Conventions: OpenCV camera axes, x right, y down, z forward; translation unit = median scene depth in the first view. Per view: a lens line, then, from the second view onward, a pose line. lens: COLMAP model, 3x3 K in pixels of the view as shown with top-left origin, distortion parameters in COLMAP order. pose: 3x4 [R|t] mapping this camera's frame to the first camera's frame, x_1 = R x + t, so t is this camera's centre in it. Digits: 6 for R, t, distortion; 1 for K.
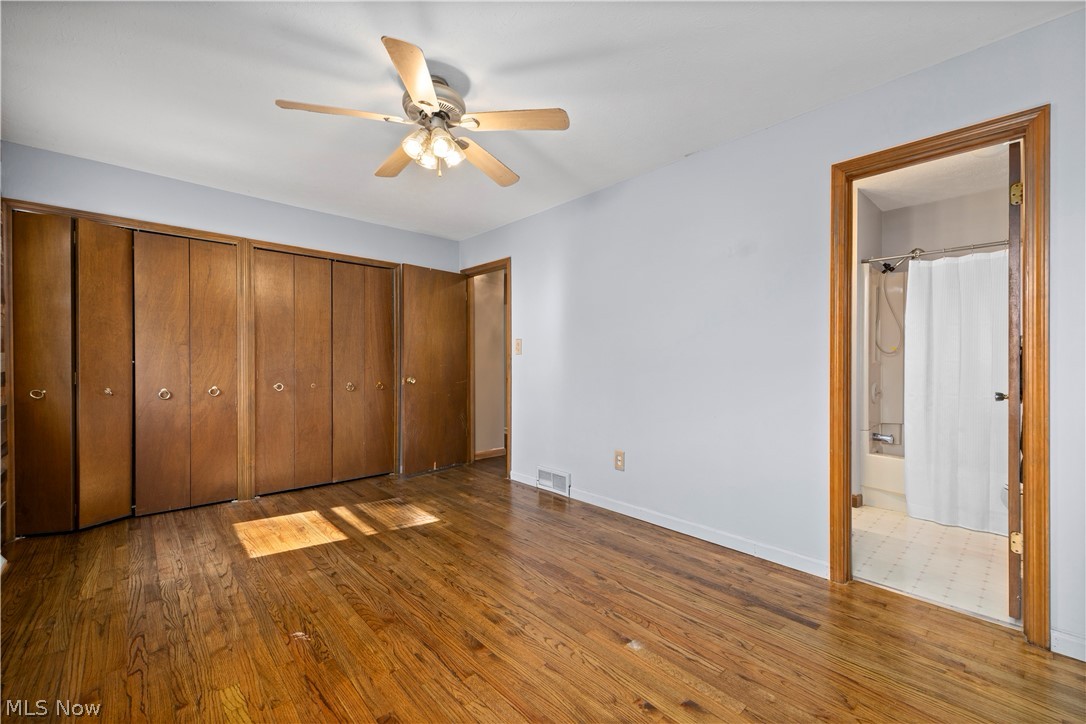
lens RADIAL K [[442.5, 0, 544.4], [0, 442.5, 359.5], [0, 0, 1]] dist [0.007386, -0.000208]
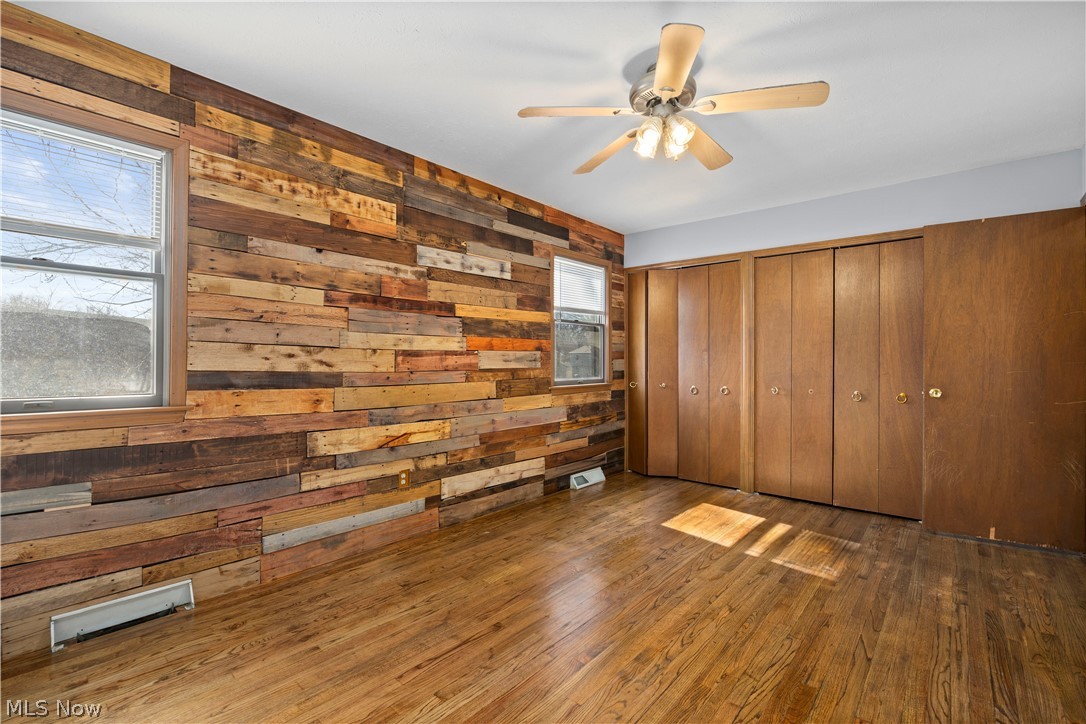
lens RADIAL K [[475.7, 0, 544.4], [0, 475.7, 364.2], [0, 0, 1]] dist [-0.019320, 0.000420]
pose [[0.108059, -0.001554, -0.994143, 0.489223], [-0.001303, 0.999998, -0.001704, 0.006456], [0.994144, 0.001479, 0.108057, 0.440890]]
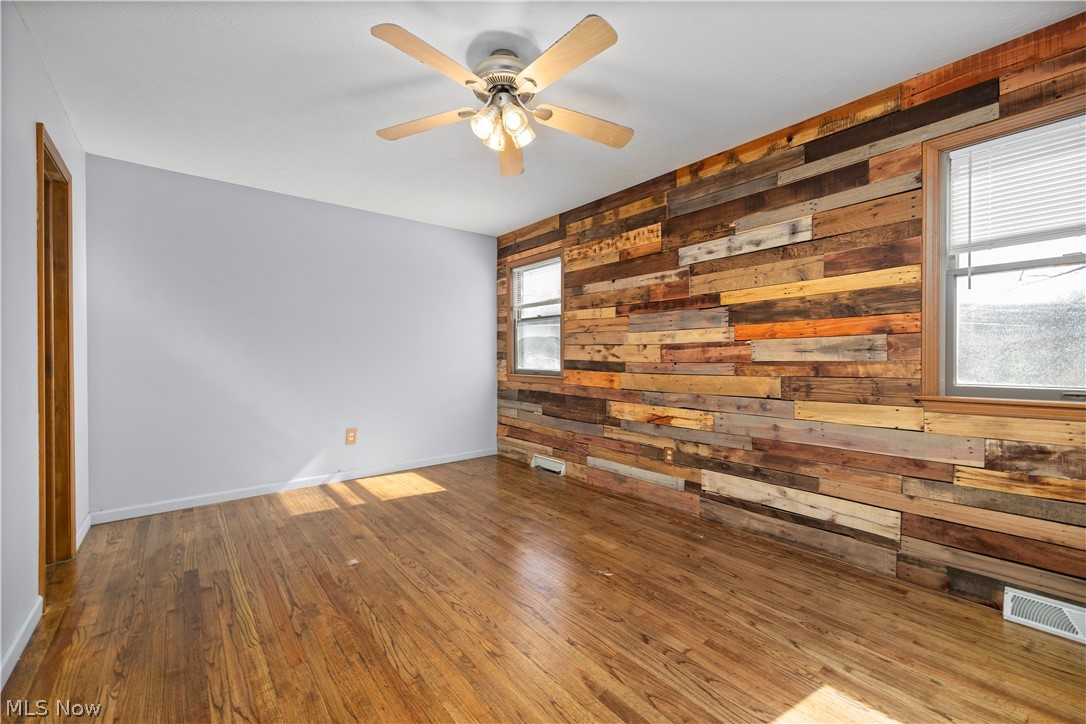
lens RADIAL K [[442.5, 0, 543.1], [0, 442.5, 358.9], [0, 0, 1]] dist [0.007386, -0.000208]
pose [[-0.998327, -0.000644, 0.057819, -0.259610], [-0.000362, 0.999988, 0.004884, 0.006529], [-0.057822, 0.004855, -0.998315, 1.315301]]
